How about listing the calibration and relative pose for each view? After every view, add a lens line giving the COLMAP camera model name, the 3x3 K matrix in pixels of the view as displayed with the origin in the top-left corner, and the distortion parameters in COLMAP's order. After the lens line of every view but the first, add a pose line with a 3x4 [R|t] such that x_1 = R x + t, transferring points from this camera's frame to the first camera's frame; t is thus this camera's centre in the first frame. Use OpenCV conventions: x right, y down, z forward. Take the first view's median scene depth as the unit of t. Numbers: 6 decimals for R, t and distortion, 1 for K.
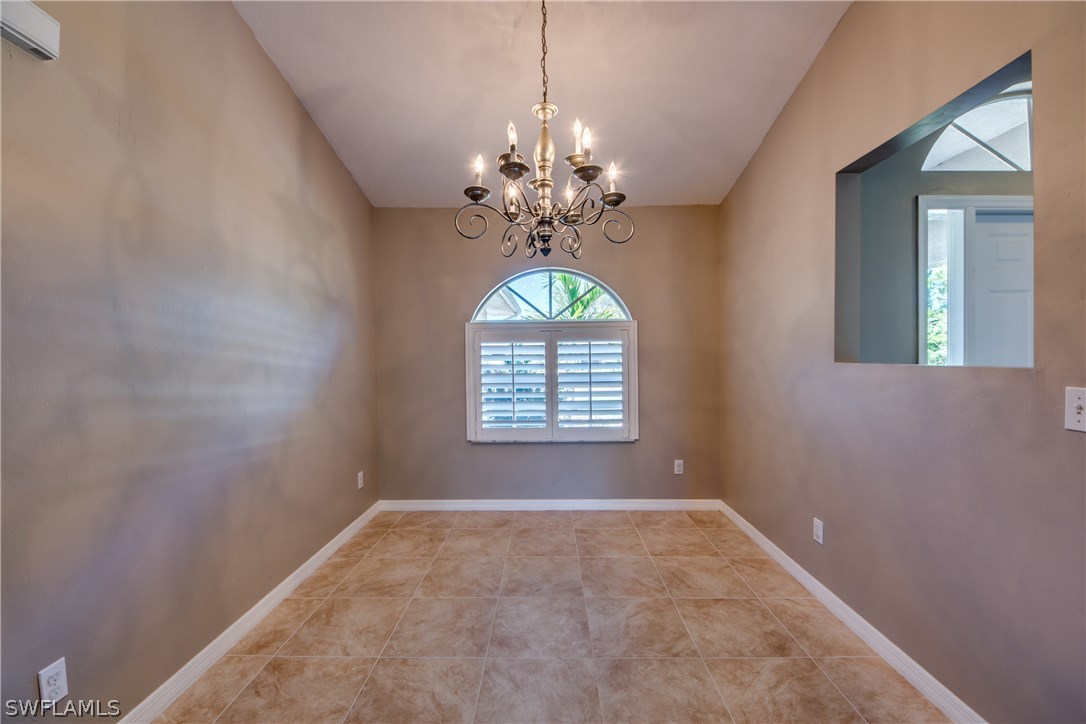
lens RADIAL K [[440.0, 0, 536.2], [0, 440.0, 365.7], [0, 0, 1]] dist [0.066756, -0.044071]
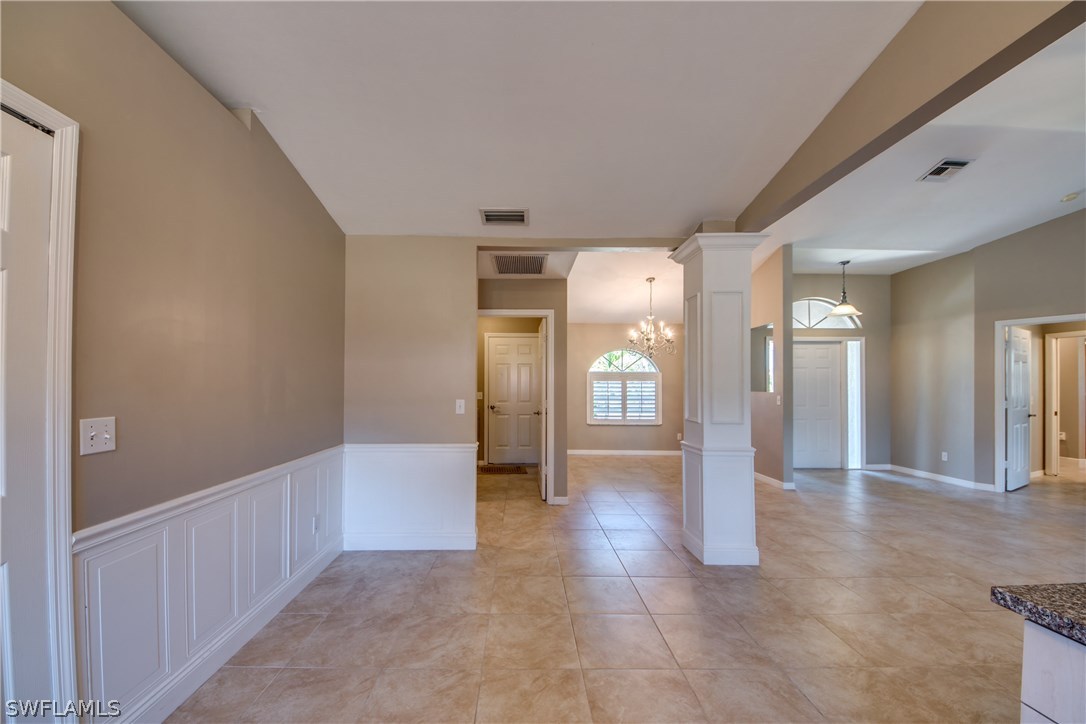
lens RADIAL K [[413.8, 0, 523.2], [0, 413.8, 382.8], [0, 0, 1]] dist [0.026952, -0.016527]
pose [[0.999395, 0.016626, 0.030538, -0.624281], [-0.015583, 0.999297, -0.034101, 0.040333], [-0.031083, 0.033605, 0.998952, -1.272964]]
